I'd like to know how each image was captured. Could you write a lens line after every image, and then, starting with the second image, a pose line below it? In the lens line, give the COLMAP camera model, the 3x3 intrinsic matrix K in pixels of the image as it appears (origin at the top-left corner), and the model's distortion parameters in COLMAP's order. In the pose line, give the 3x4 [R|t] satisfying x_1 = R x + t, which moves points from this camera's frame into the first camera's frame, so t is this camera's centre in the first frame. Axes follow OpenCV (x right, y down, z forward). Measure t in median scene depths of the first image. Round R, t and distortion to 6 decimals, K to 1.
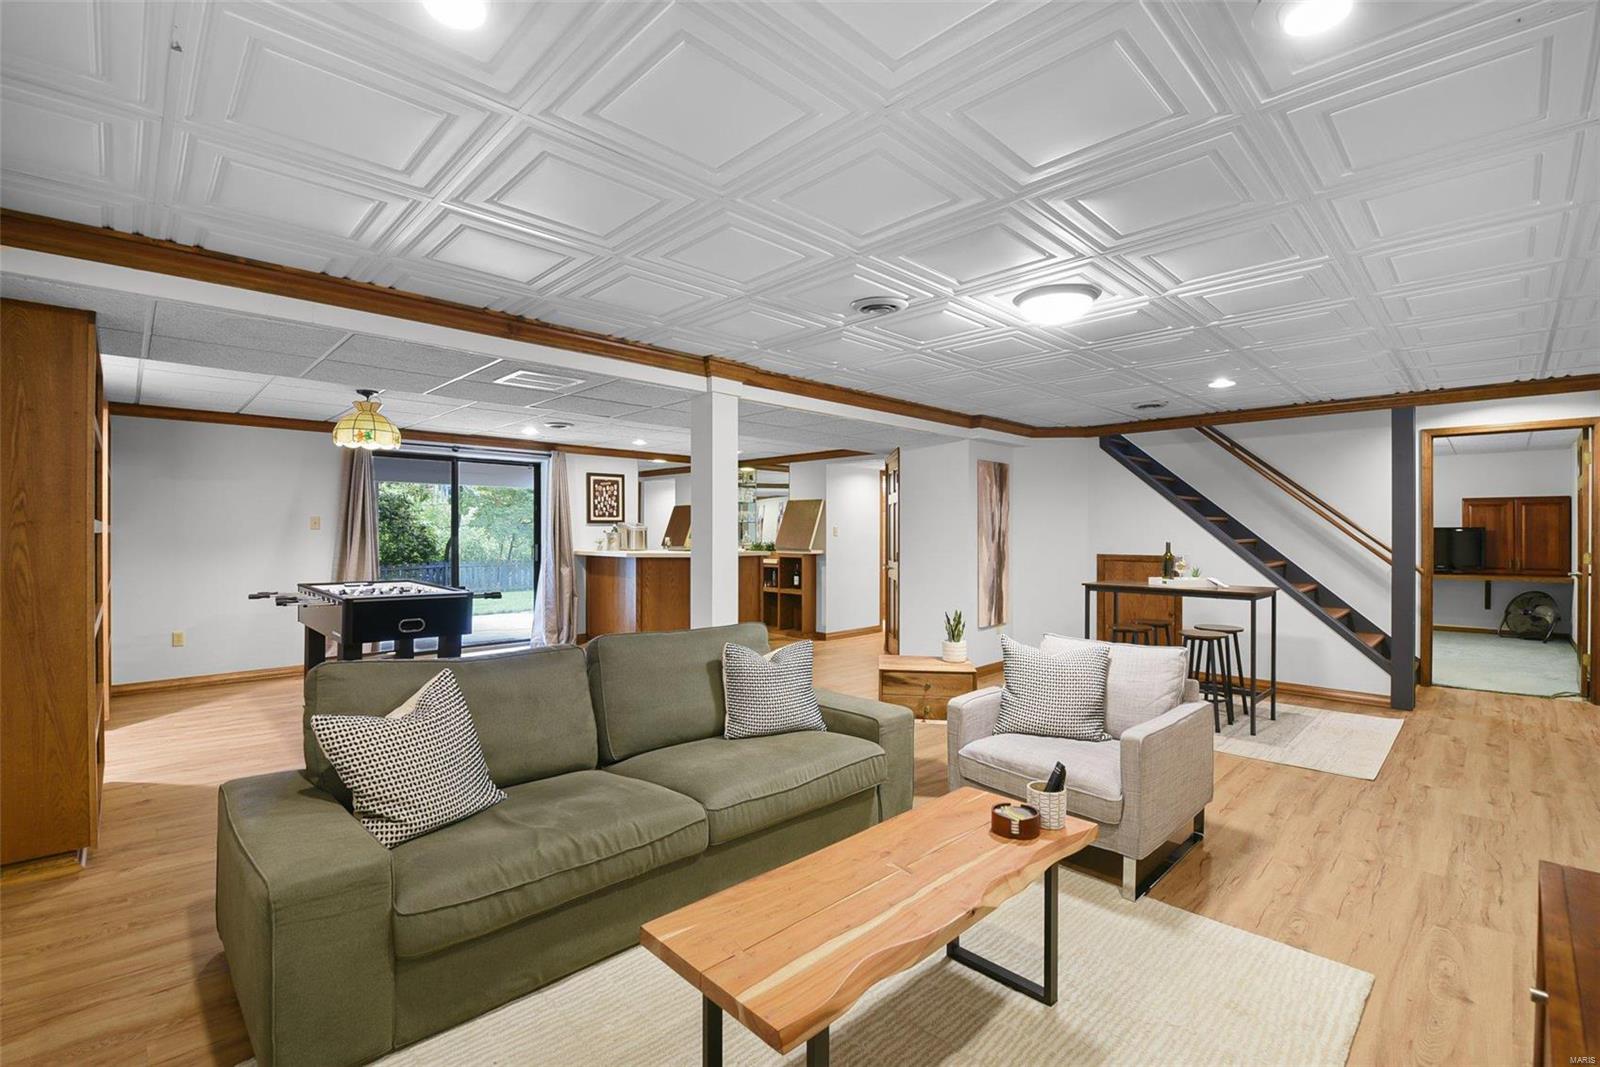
lens RADIAL K [[697.3, 0, 800.0], [0, 697.3, 533.5], [0, 0, 1]] dist [-0.009280, -0.000995]
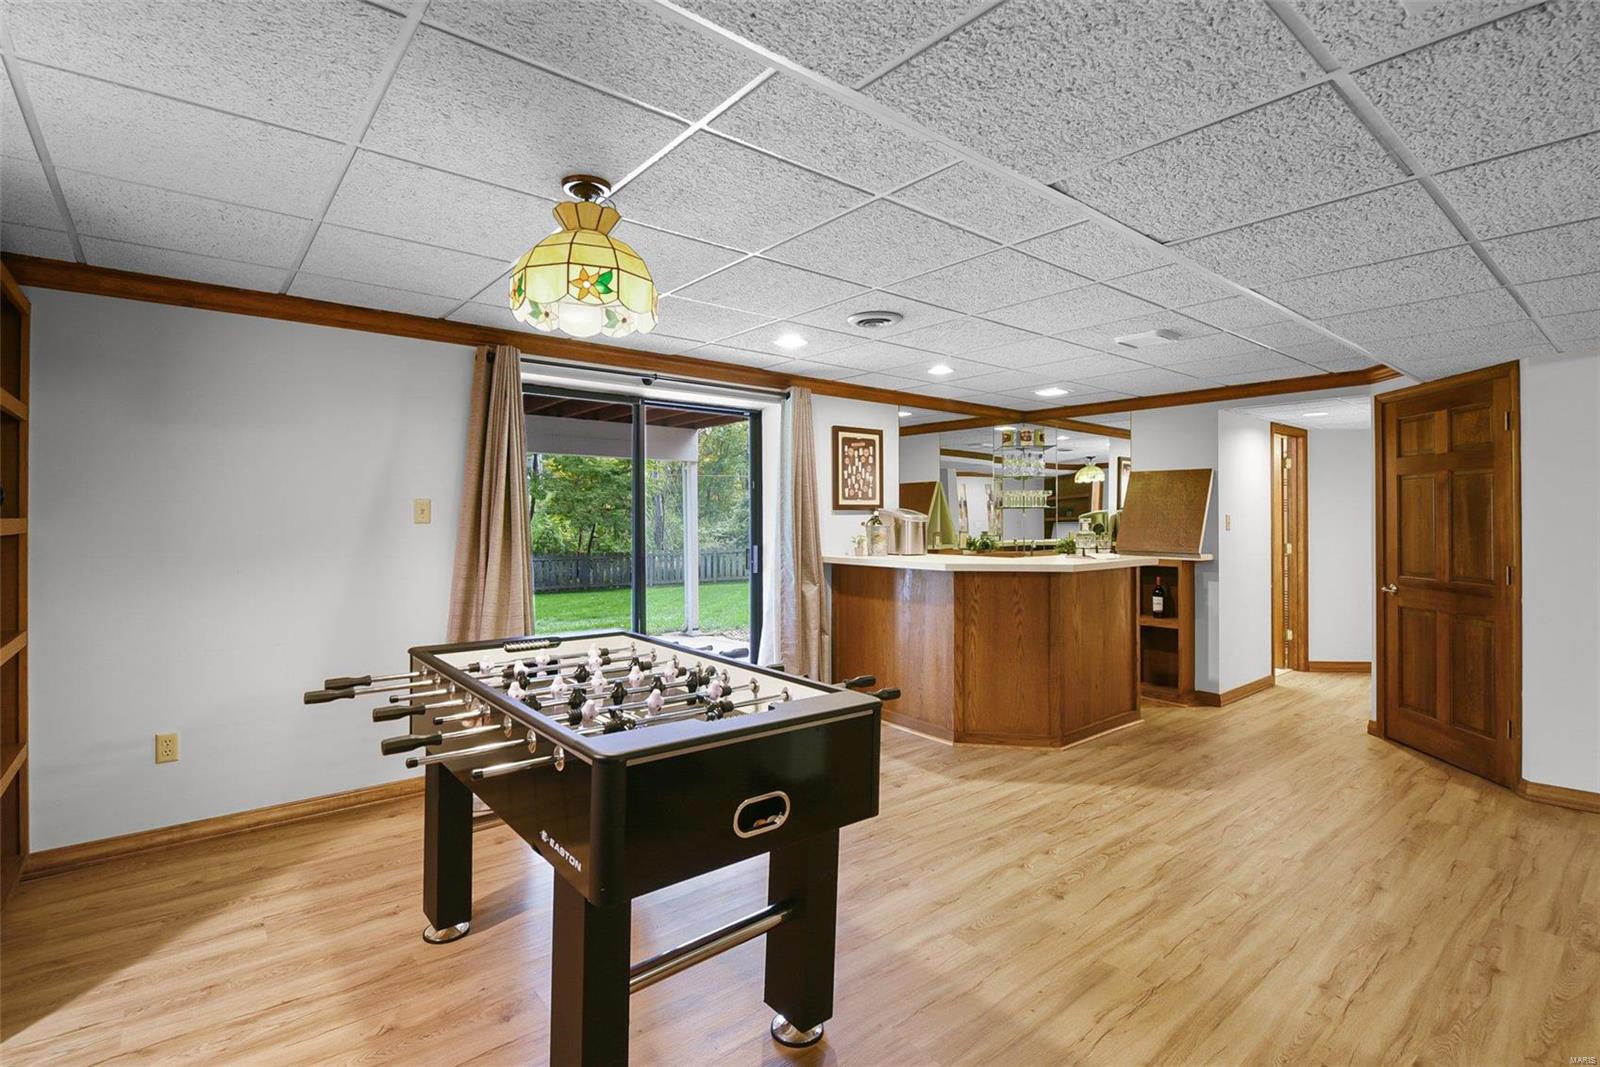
lens RADIAL K [[748.3, 0, 794.5], [0, 748.3, 516.6], [0, 0, 1]] dist [-0.001129, -0.000441]
pose [[0.995992, -0.001685, -0.089424, -0.308932], [0.001298, 0.999990, -0.004383, -0.006723], [0.089431, 0.004249, 0.995984, 0.386893]]
